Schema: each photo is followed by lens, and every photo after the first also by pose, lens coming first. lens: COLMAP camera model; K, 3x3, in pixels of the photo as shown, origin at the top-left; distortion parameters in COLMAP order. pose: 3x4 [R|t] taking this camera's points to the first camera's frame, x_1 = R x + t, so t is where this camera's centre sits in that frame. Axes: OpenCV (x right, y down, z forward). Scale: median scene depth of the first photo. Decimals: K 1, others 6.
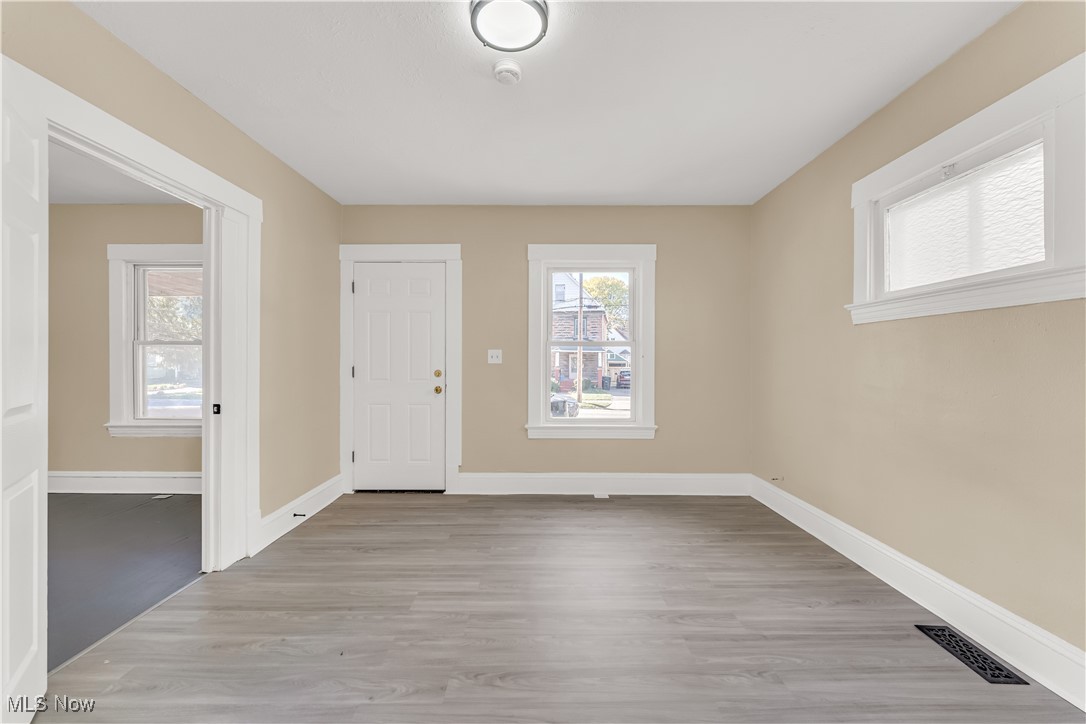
lens RADIAL K [[444.5, 0, 543.0], [0, 444.5, 362.0], [0, 0, 1]] dist [-0.015407, 0.000578]
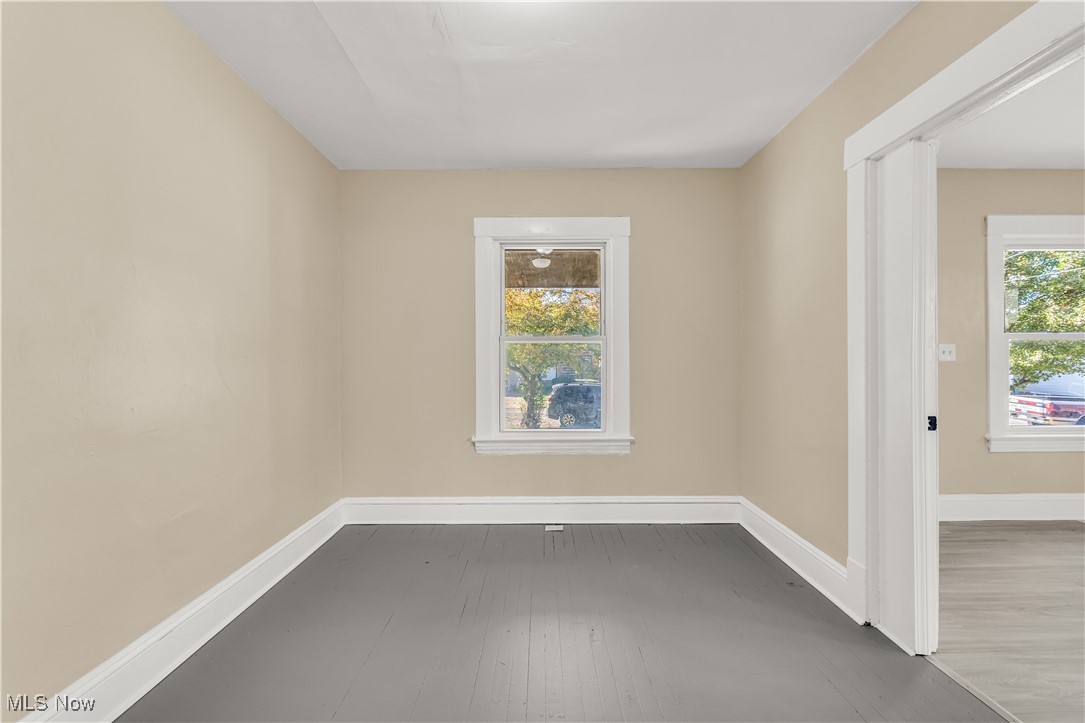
lens RADIAL K [[455.4, 0, 542.5], [0, 455.4, 361.5], [0, 0, 1]] dist [0.013432, 0.000235]
pose [[0.999972, -0.007450, -0.000790, -0.262003], [0.007449, 0.999972, -0.001027, 0.000087], [0.000798, 0.001021, 0.999999, 0.046422]]
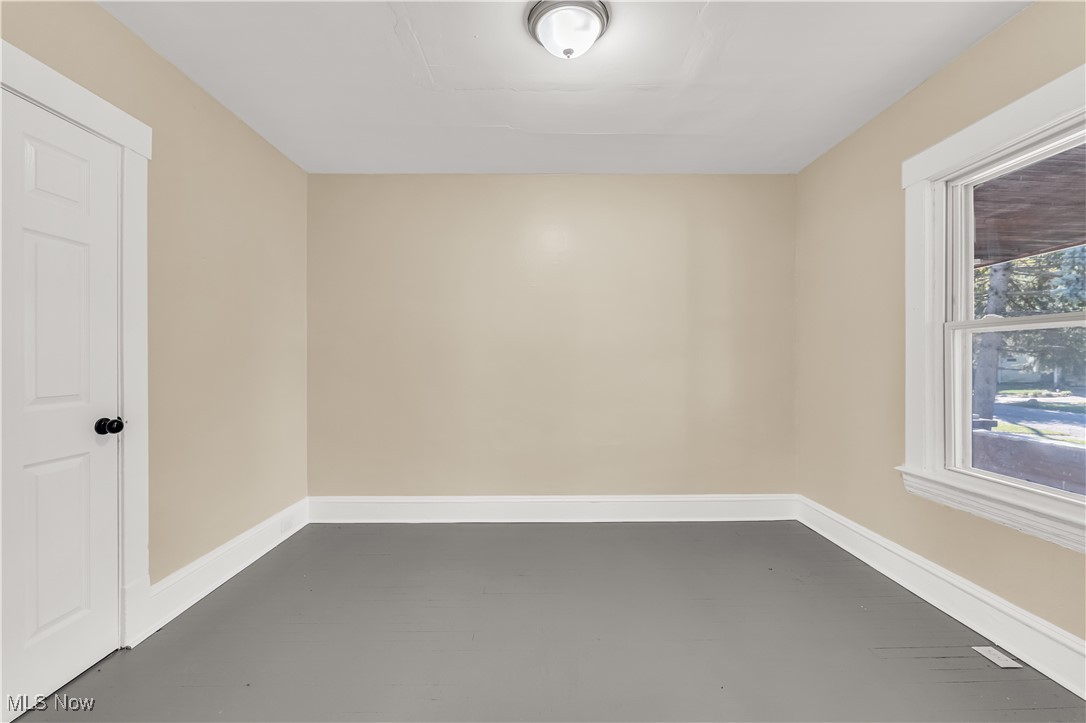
lens RADIAL K [[444.5, 0, 543.0], [0, 444.5, 361.5], [0, 0, 1]] dist [-0.015407, 0.000578]
pose [[0.007713, 0.002501, -0.999967, -0.122653], [-0.006232, 0.999978, 0.002453, 0.000057], [0.999951, 0.006213, 0.007728, 0.154476]]
